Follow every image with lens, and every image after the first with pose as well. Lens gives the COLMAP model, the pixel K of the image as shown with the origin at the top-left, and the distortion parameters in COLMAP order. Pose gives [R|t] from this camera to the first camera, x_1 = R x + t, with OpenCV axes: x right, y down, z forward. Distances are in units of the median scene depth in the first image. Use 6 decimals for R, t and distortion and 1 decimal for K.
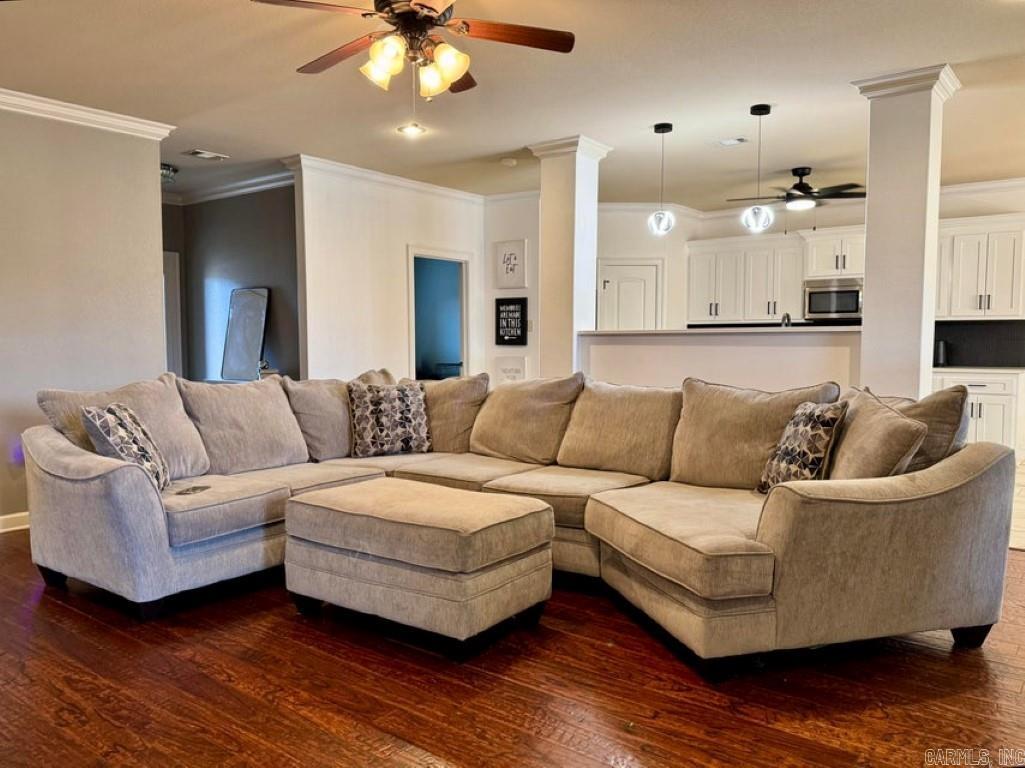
lens RADIAL K [[756.8, 0, 511.1], [0, 756.8, 383.0], [0, 0, 1]] dist [0.031667, -0.003183]
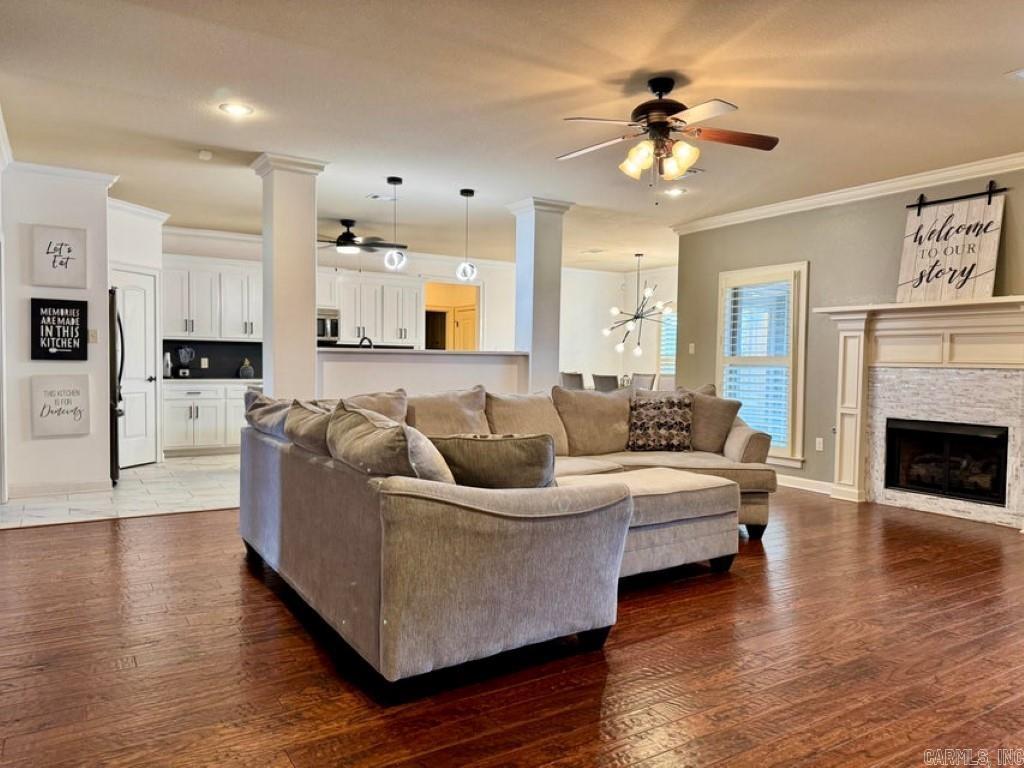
lens RADIAL K [[718.0, 0, 511.1], [0, 718.0, 383.4], [0, 0, 1]] dist [0.001192, 0.000253]
pose [[0.329079, -0.020936, 0.944070, -0.571098], [0.040619, 0.999143, 0.007999, -0.013516], [-0.943428, 0.035715, 0.329647, 0.332731]]
